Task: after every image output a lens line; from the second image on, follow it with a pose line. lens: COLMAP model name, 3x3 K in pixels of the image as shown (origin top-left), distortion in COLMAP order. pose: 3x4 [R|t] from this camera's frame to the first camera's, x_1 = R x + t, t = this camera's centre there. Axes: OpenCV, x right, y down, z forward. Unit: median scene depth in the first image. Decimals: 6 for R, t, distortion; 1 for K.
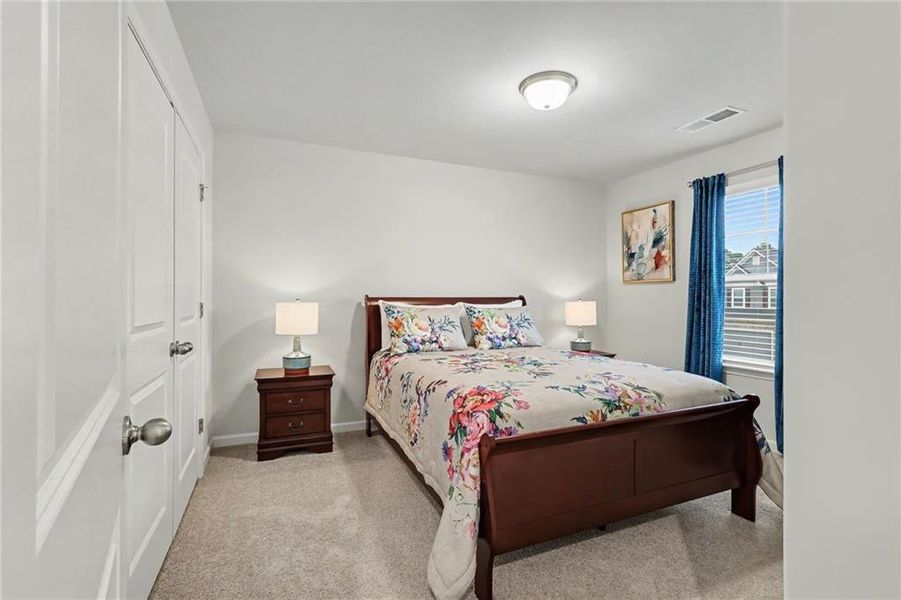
lens RADIAL K [[414.1, 0, 451.5], [0, 414.1, 299.3], [0, 0, 1]] dist [-0.007416, 0.001795]
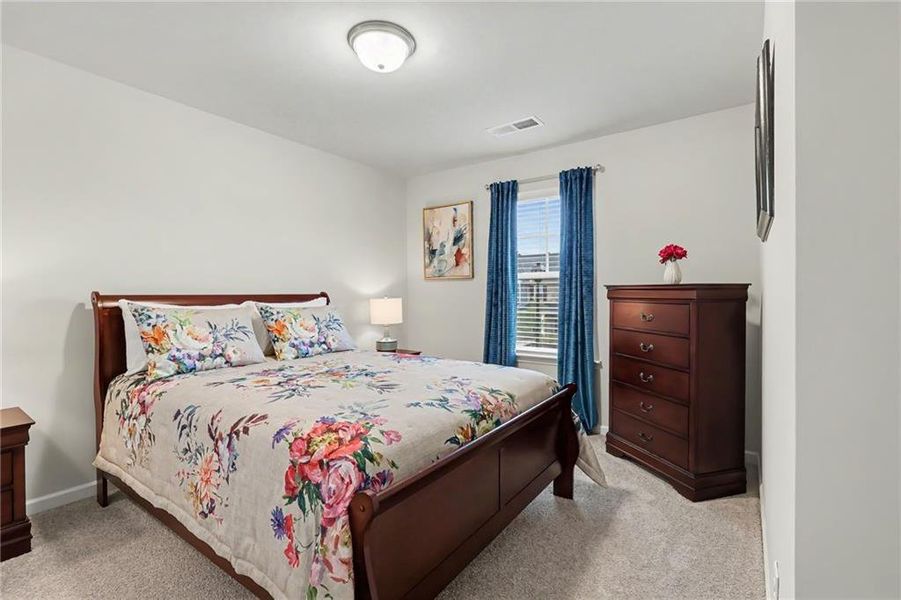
lens RADIAL K [[414.1, 0, 451.5], [0, 414.1, 299.3], [0, 0, 1]] dist [-0.007416, 0.001795]
pose [[0.854148, -0.011356, 0.519905, -0.068348], [0.007296, 0.999925, 0.009855, -0.001127], [-0.519978, -0.004625, 0.854167, 0.160779]]
